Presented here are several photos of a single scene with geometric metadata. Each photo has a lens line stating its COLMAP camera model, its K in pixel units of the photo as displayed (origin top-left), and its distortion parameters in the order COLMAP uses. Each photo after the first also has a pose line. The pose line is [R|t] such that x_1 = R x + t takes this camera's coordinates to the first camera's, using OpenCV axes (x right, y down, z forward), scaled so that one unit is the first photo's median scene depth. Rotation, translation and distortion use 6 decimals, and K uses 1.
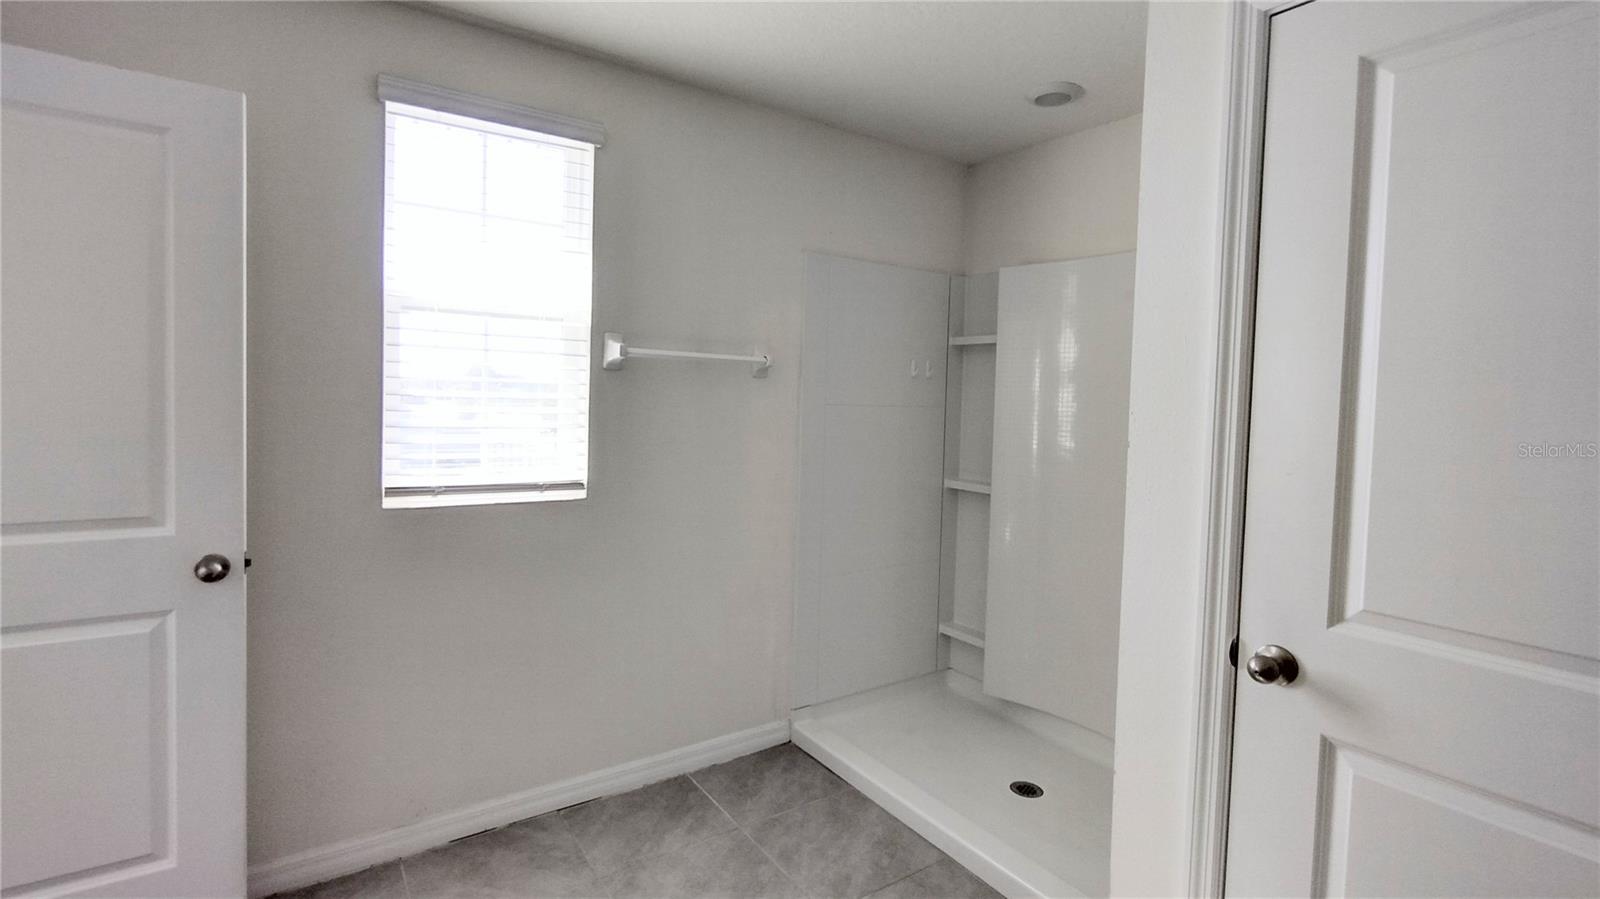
lens RADIAL K [[731.7, 0, 791.7], [0, 731.7, 424.0], [0, 0, 1]] dist [-0.001759, -0.000026]
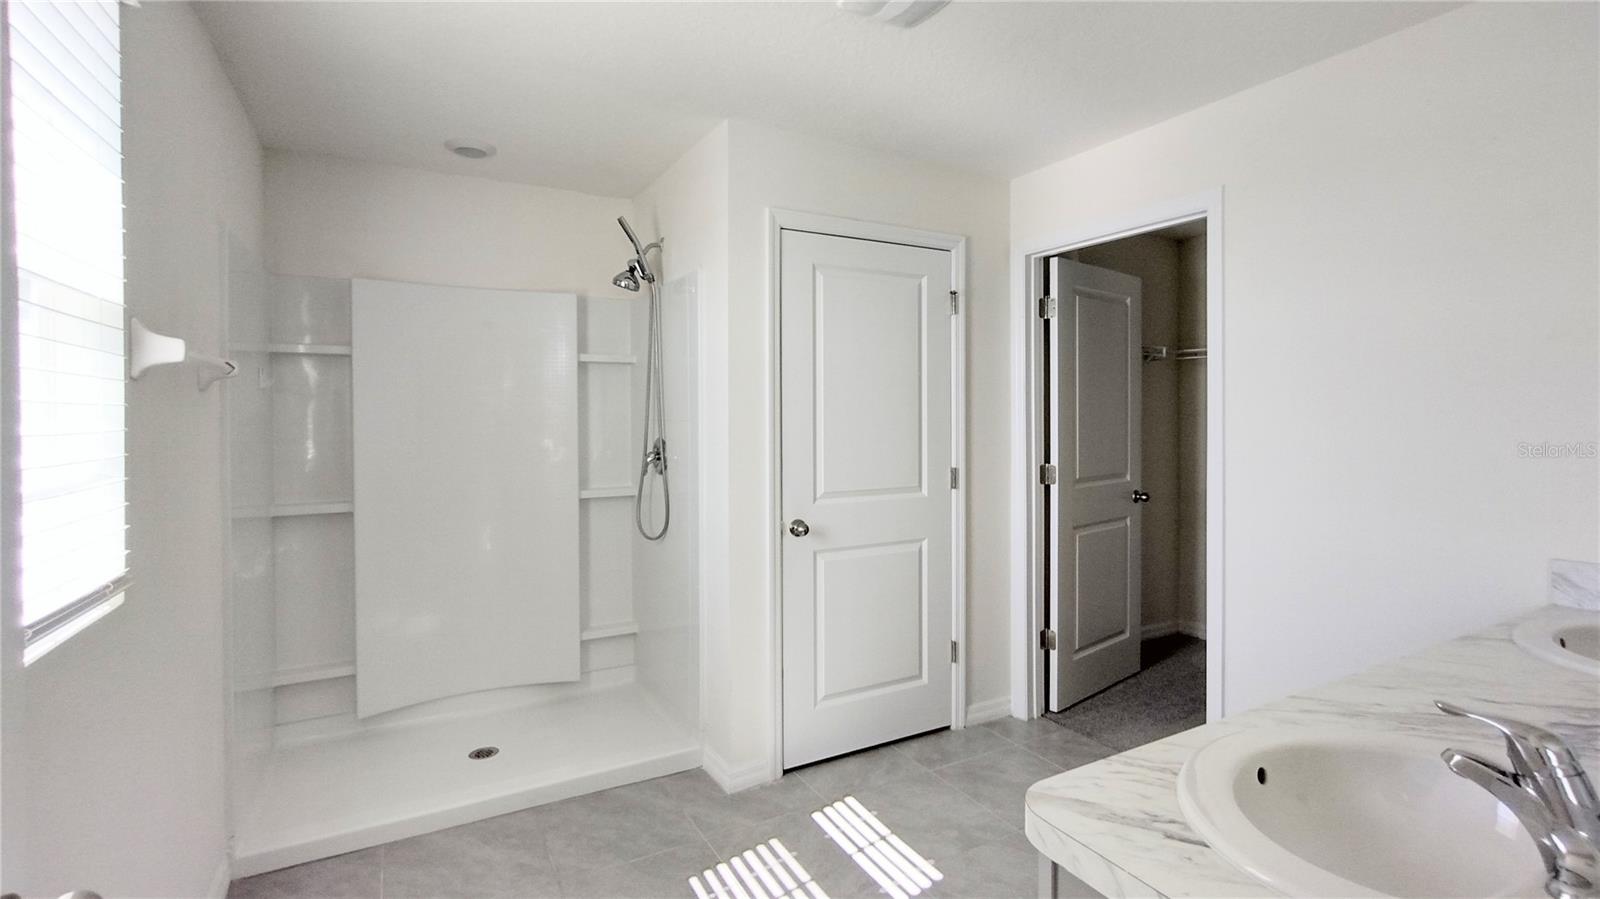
lens RADIAL K [[731.7, 0, 791.7], [0, 731.7, 424.0], [0, 0, 1]] dist [-0.001759, -0.000026]
pose [[0.104554, -0.042088, 0.993628, -0.799706], [0.048955, 0.998111, 0.037126, -0.033742], [-0.993314, 0.044761, 0.106417, 0.409126]]
